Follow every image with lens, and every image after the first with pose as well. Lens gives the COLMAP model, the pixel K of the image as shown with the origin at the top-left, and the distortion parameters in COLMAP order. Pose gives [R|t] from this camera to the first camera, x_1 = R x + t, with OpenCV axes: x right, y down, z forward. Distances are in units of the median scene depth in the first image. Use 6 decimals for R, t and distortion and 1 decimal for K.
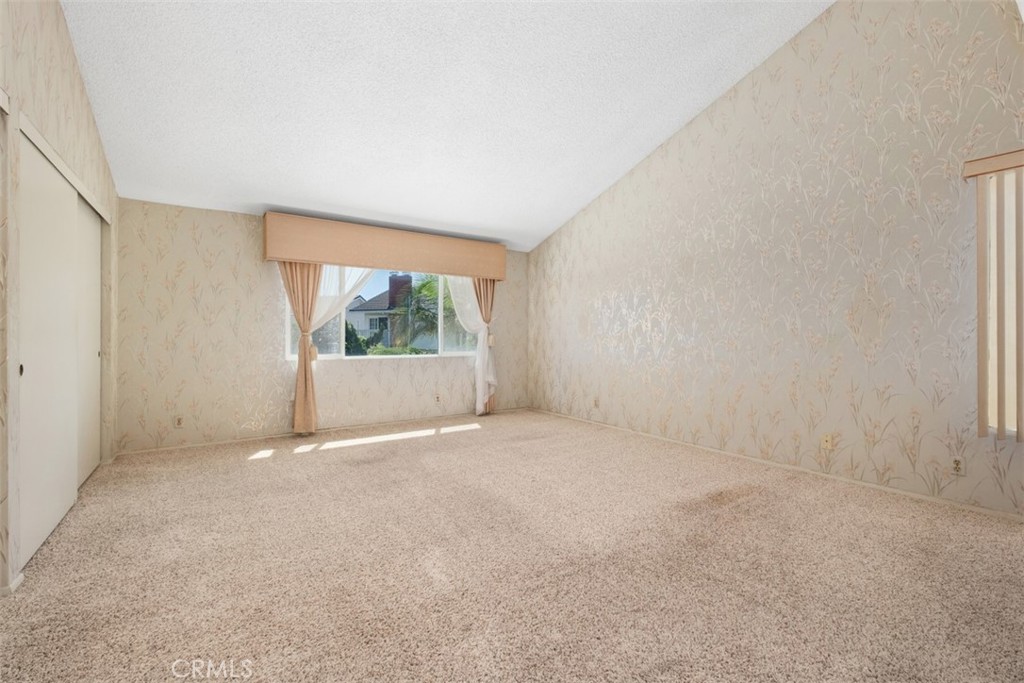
lens RADIAL K [[443.5, 0, 509.0], [0, 443.5, 332.0], [0, 0, 1]] dist [-0.008494, 0.000133]
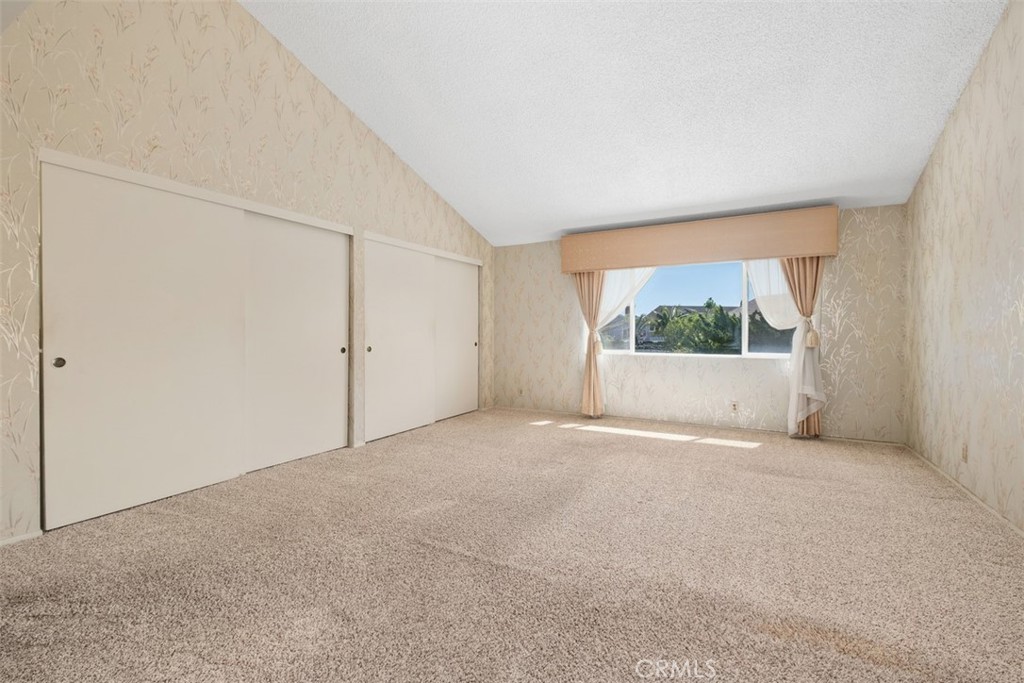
lens RADIAL K [[443.5, 0, 509.0], [0, 443.5, 332.0], [0, 0, 1]] dist [-0.008494, 0.000133]
pose [[0.446949, -0.003918, -0.894551, 0.433437], [0.005084, 0.999985, -0.001839, 0.005758], [0.894545, -0.003726, 0.446963, 0.240878]]
